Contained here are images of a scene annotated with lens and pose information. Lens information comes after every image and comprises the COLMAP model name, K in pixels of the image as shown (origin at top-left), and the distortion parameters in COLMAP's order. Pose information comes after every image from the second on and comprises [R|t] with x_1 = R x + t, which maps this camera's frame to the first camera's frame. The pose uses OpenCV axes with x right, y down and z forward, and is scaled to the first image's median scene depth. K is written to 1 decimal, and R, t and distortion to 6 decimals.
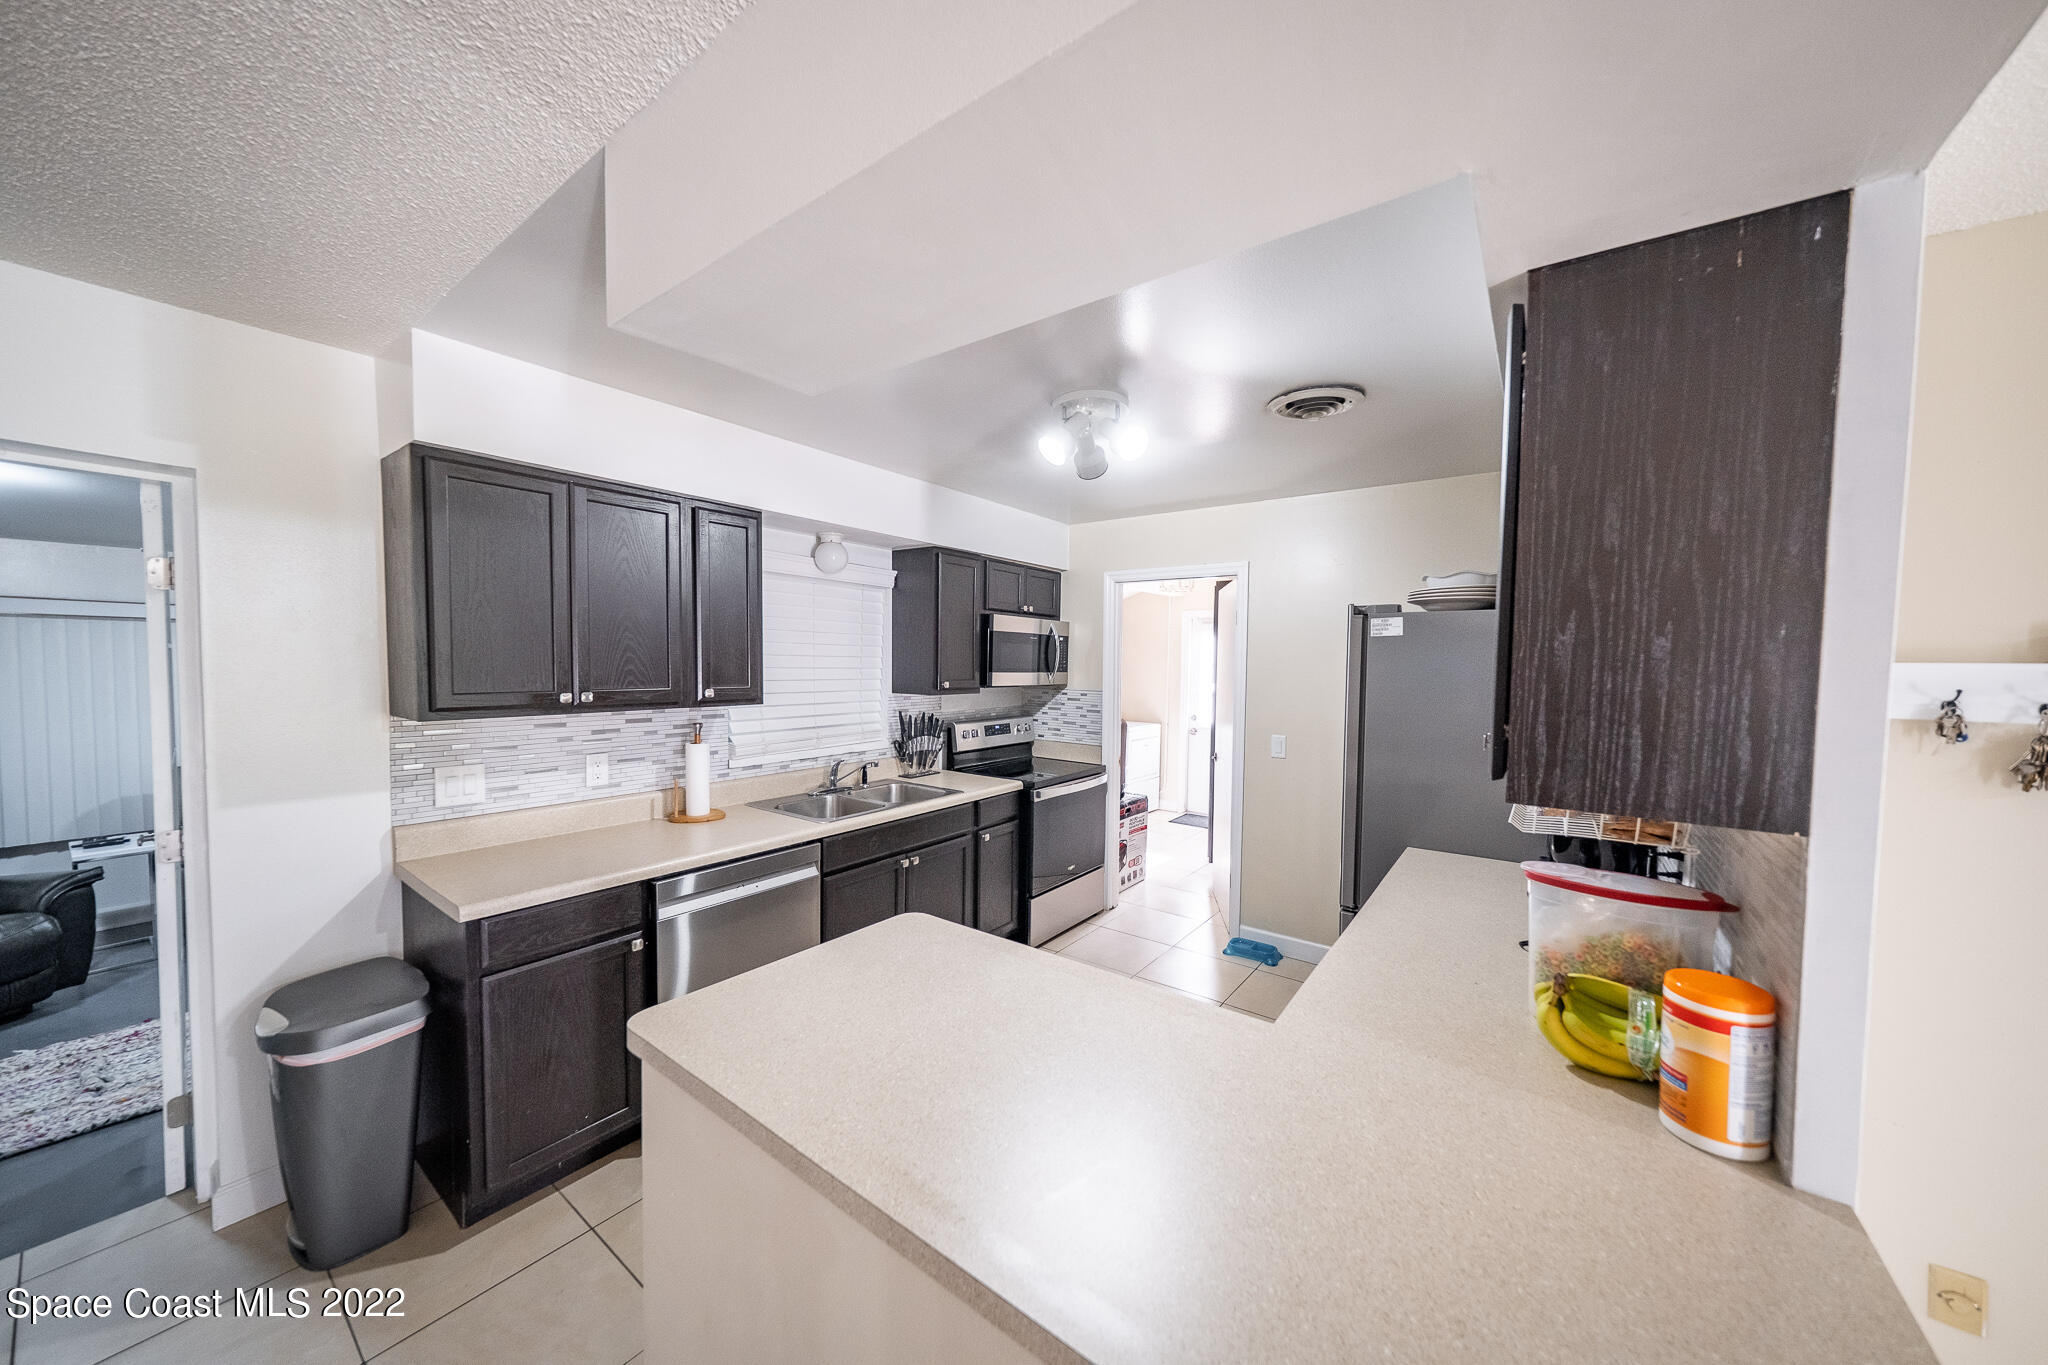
lens RADIAL K [[689.9, 0, 1026.2], [0, 689.9, 692.5], [0, 0, 1]] dist [0.000355, -0.000030]
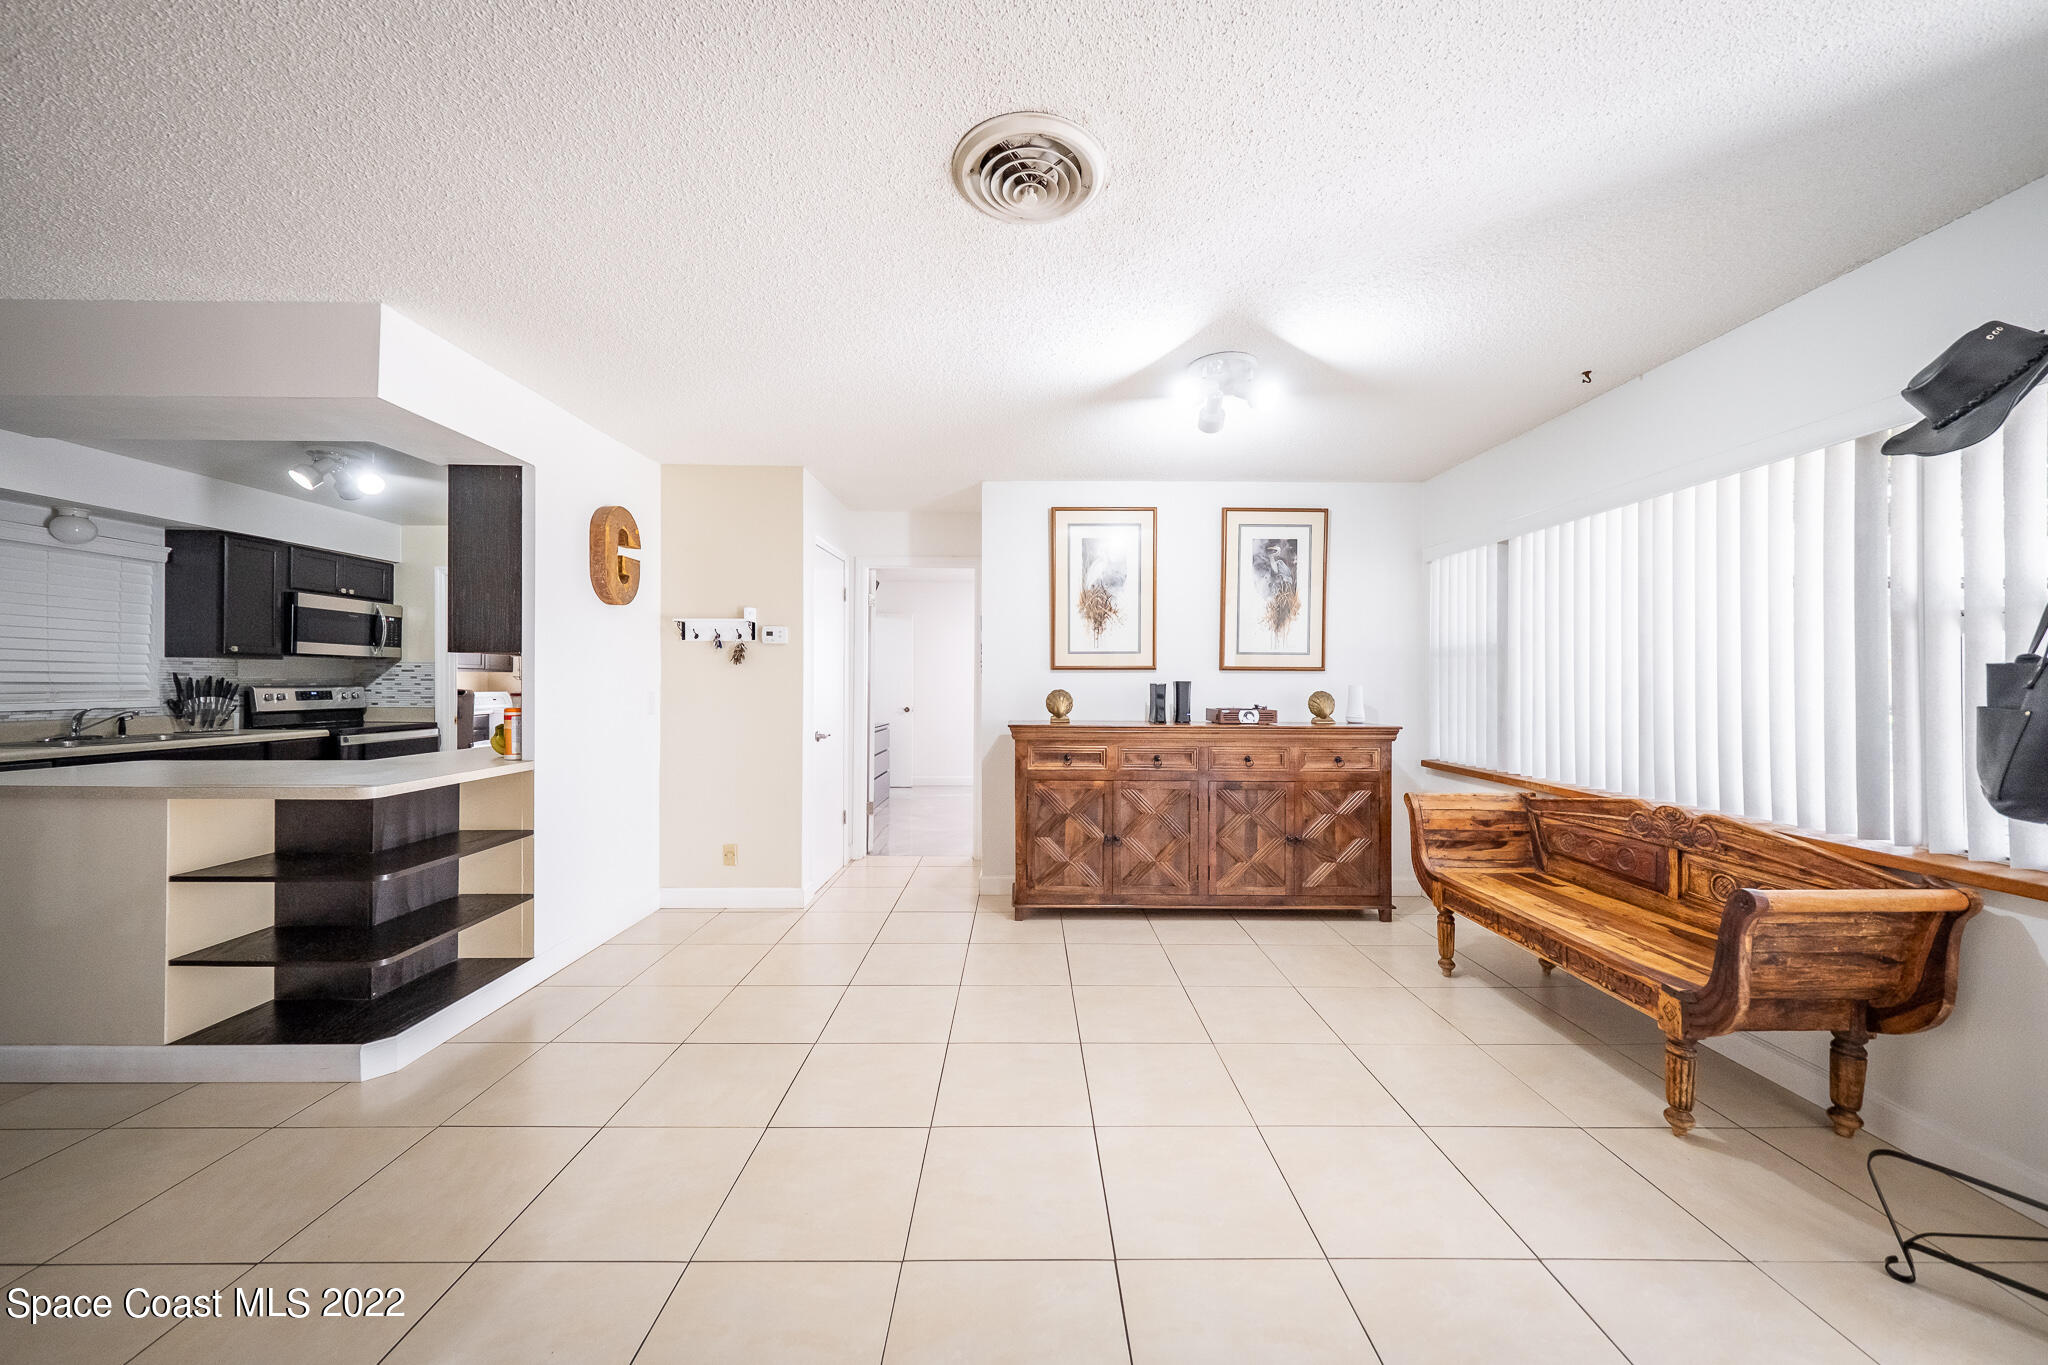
lens RADIAL K [[699.3, 0, 1023.7], [0, 699.3, 679.1], [0, 0, 1]] dist [0.002313, 0.000234]
pose [[0.803632, -0.007005, 0.595086, 0.241766], [0.033581, 0.998871, -0.033591, 0.120025], [-0.594179, 0.046978, 0.802960, -0.719485]]
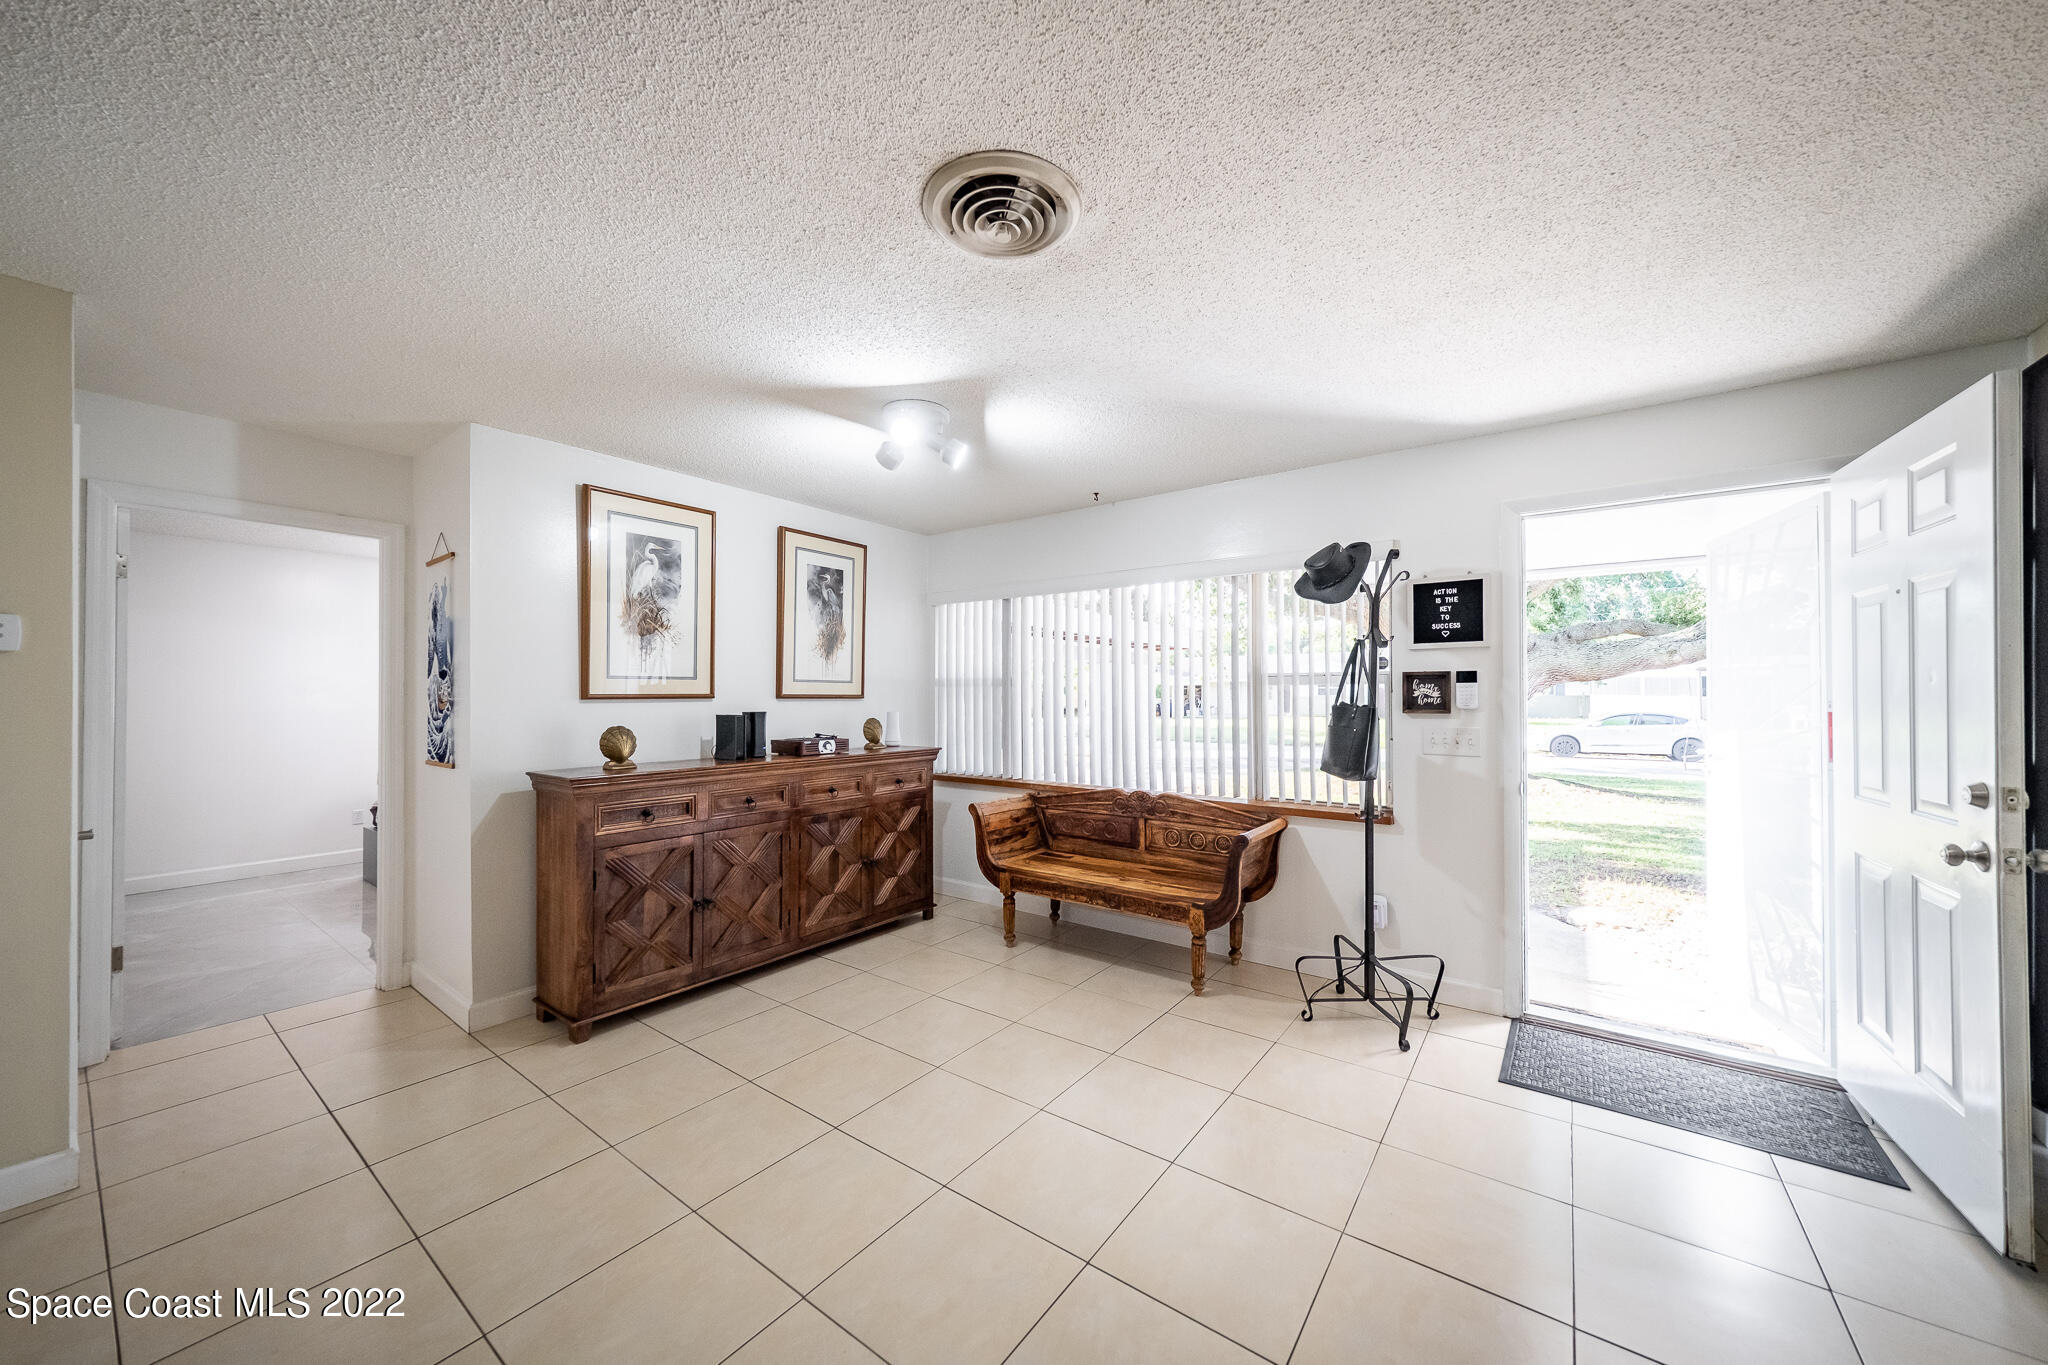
lens RADIAL K [[731.5, 0, 1021.1], [0, 731.5, 687.9], [0, 0, 1]] dist [0.012354, -0.000038]
pose [[0.006241, -0.003198, 0.999975, 0.063513], [0.046700, 0.998905, 0.002903, 0.077872], [-0.998889, 0.046680, 0.006384, -0.389665]]
